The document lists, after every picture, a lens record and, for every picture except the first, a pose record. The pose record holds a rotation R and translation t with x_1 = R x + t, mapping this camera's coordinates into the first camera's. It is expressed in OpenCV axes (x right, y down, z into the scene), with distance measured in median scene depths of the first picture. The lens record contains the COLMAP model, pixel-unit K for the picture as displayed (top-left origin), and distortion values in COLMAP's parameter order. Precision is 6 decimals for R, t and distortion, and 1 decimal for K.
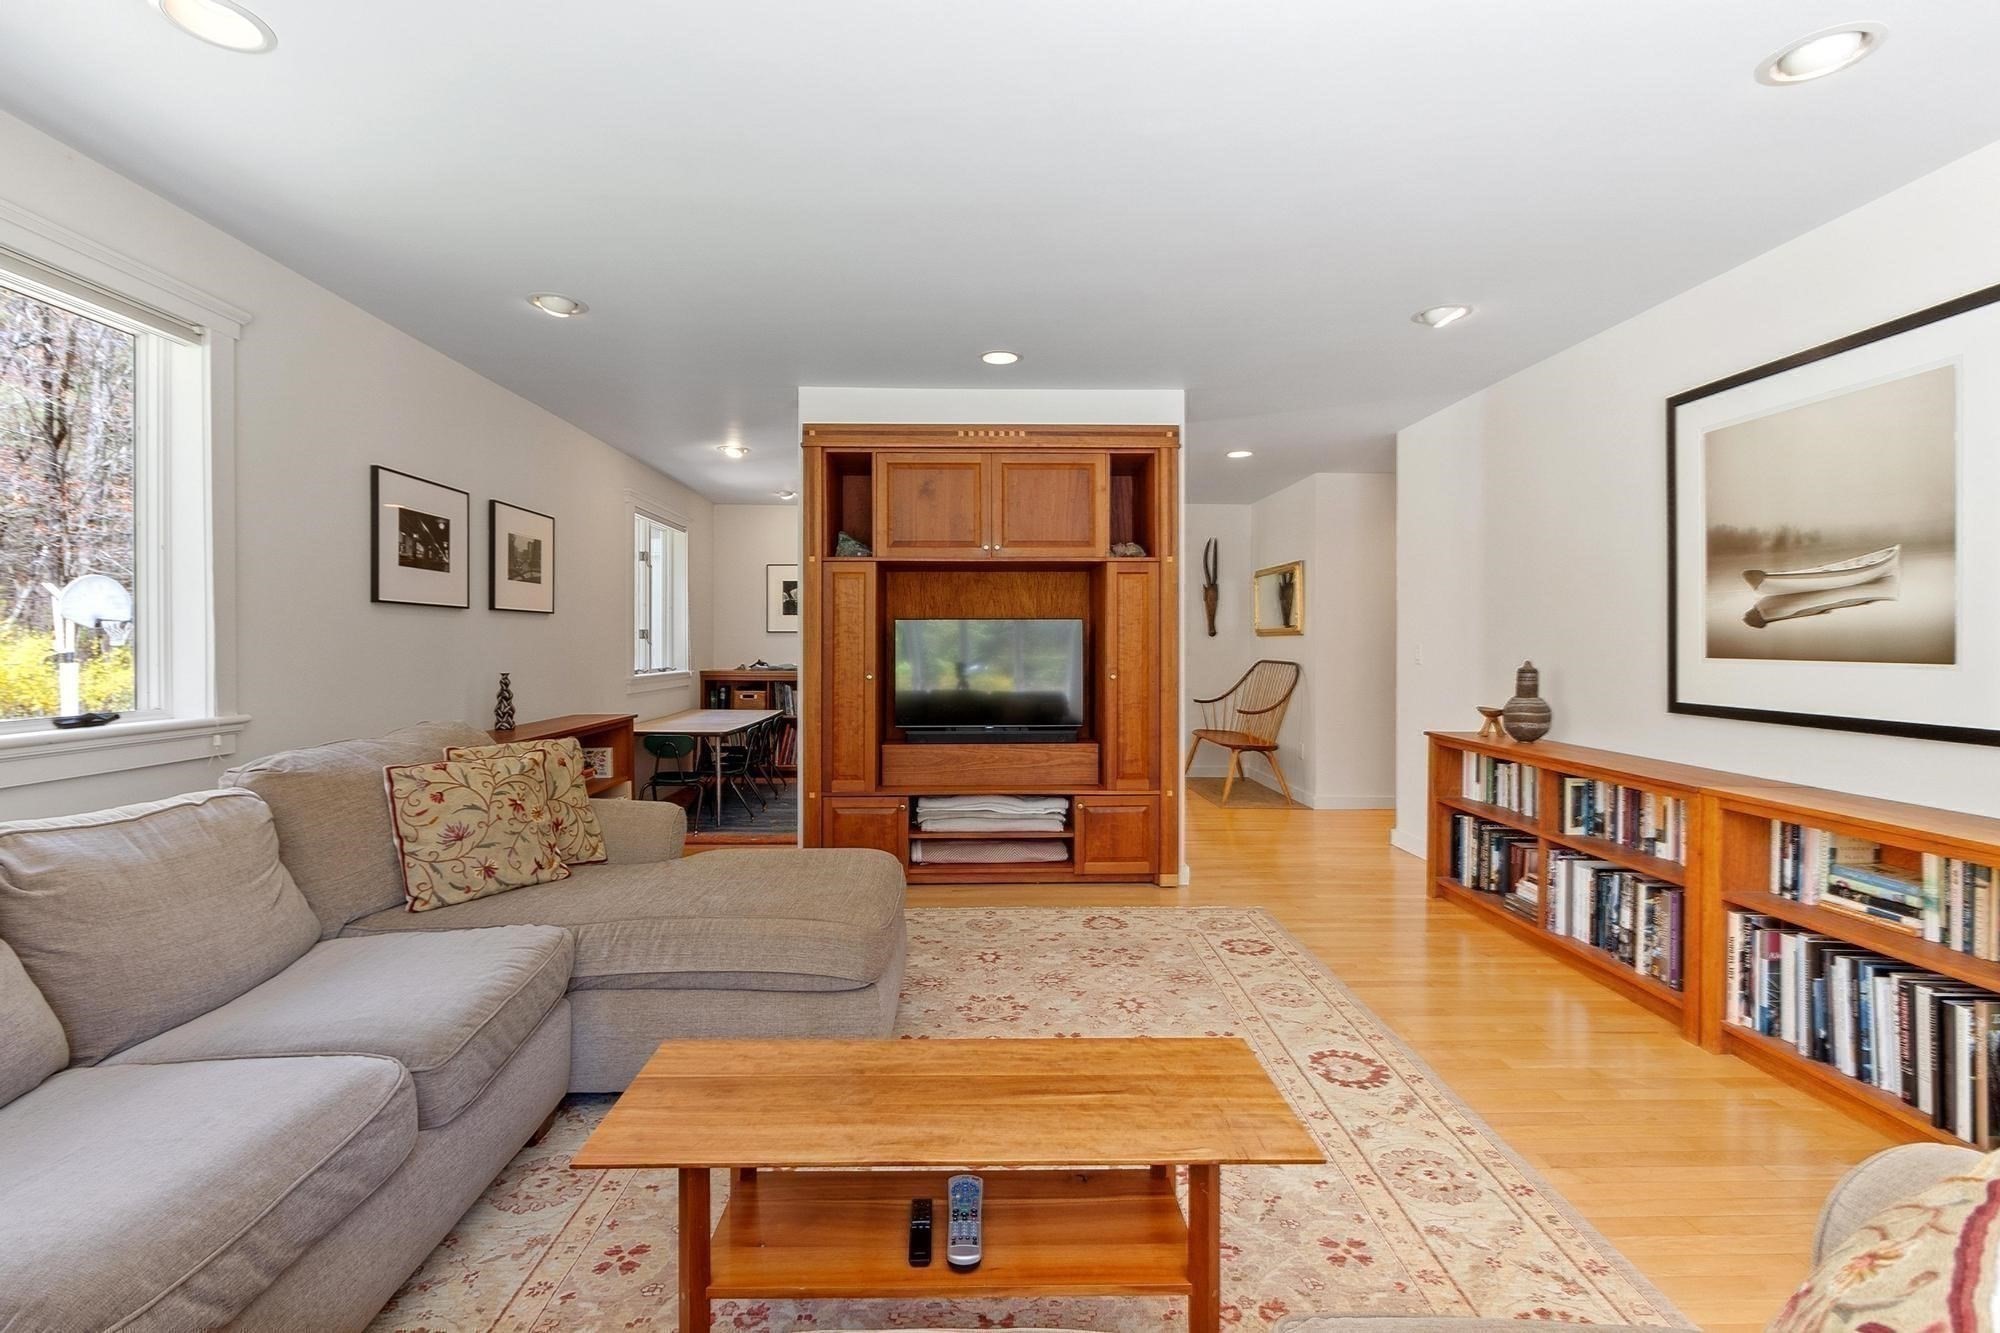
lens RADIAL K [[886.8, 0, 992.2], [0, 886.8, 652.1], [0, 0, 1]] dist [-0.000277, -0.000124]
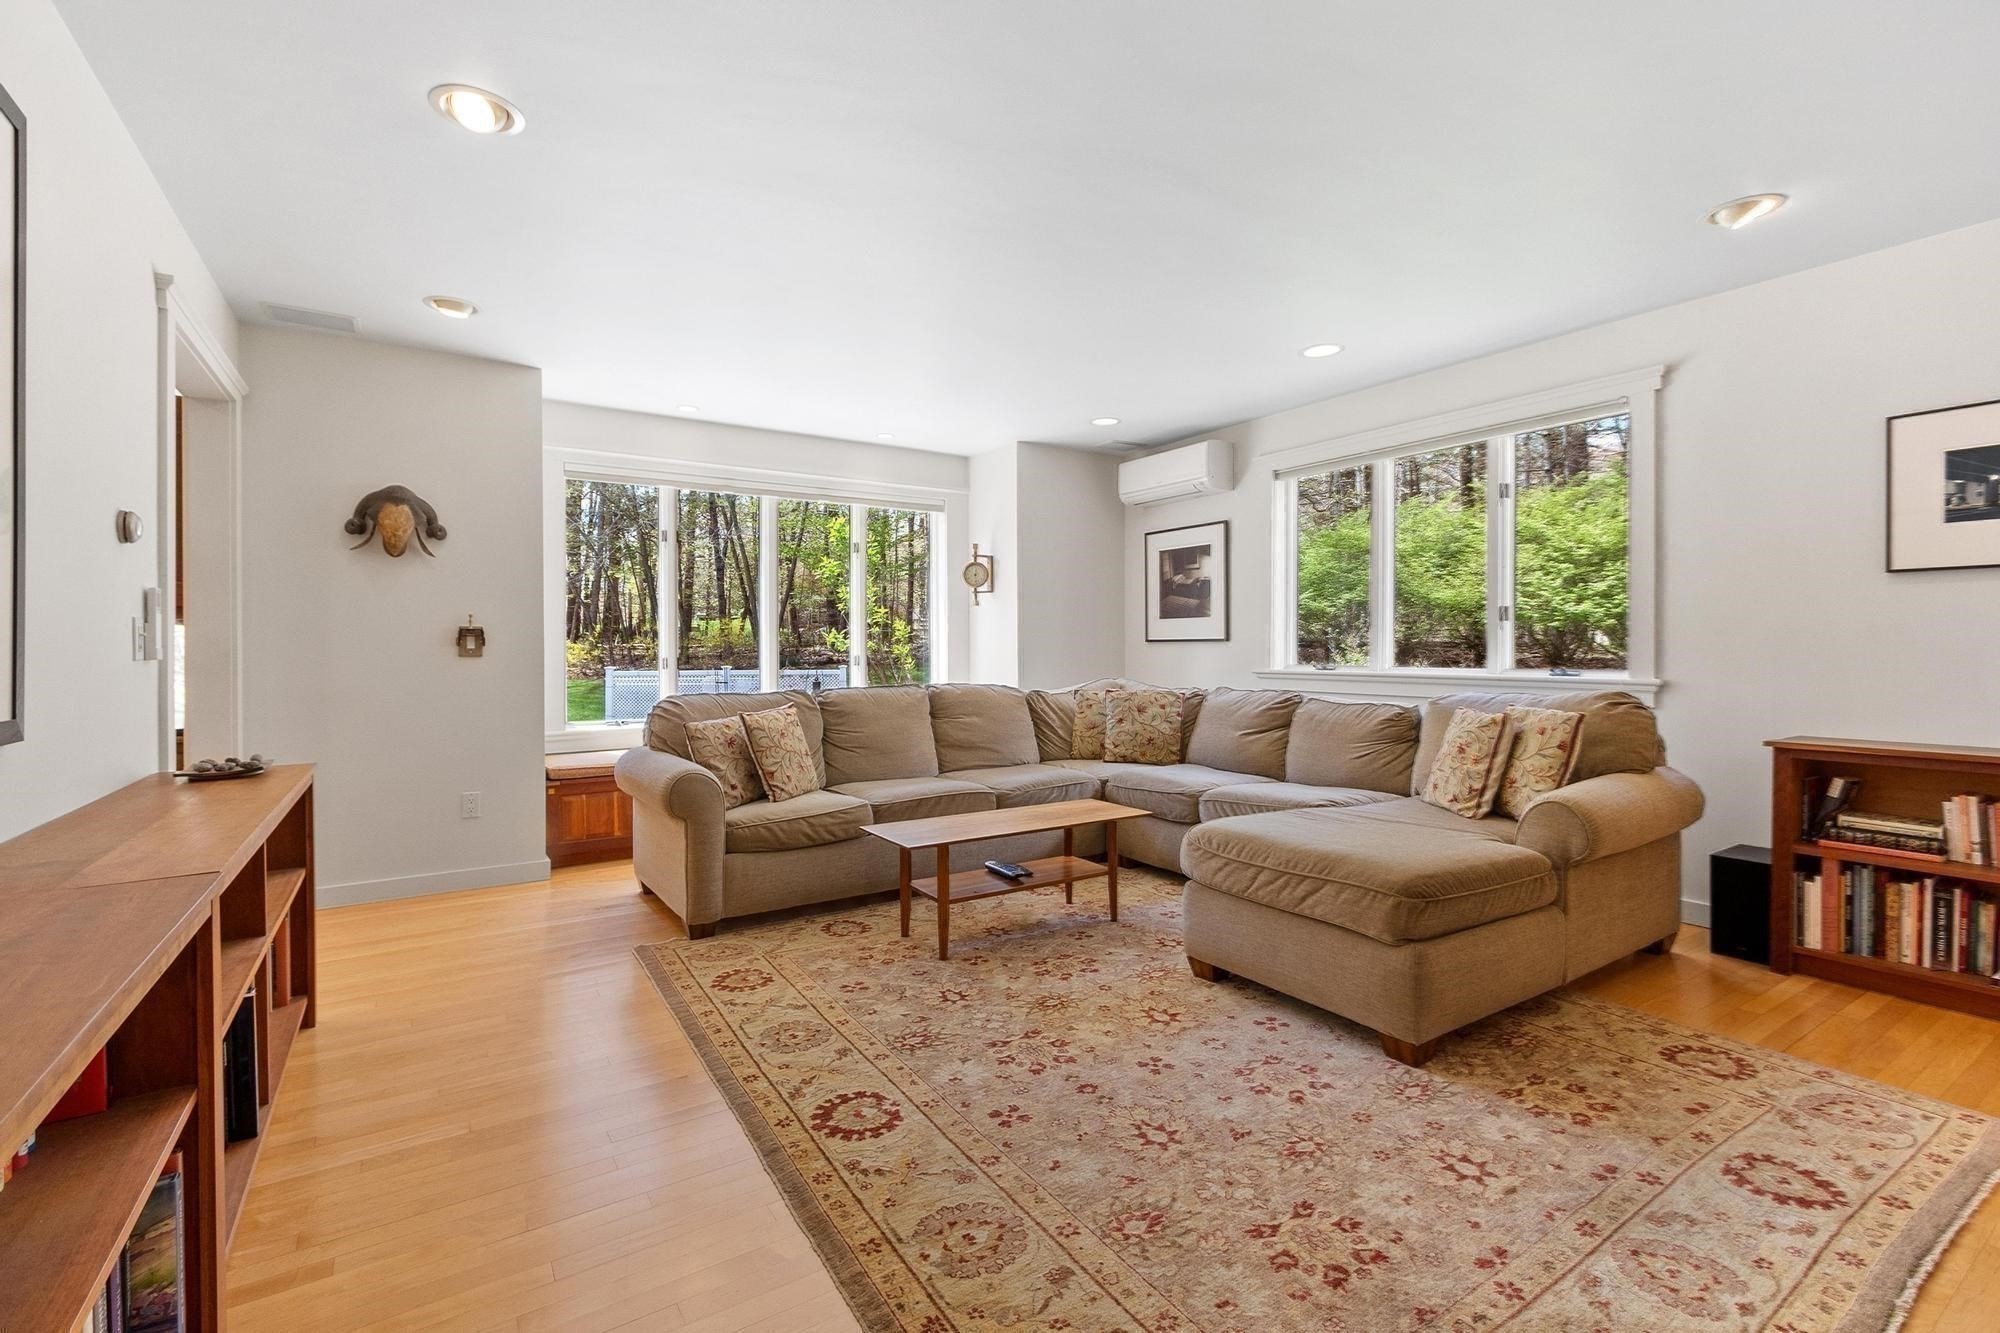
lens RADIAL K [[886.8, 0, 992.2], [0, 886.8, 652.1], [0, 0, 1]] dist [-0.000277, -0.000124]
pose [[-0.853009, 0.006198, -0.521860, 0.708091], [-0.000210, 0.999925, 0.012219, 0.016627], [0.521897, 0.010533, -0.852944, 1.728609]]
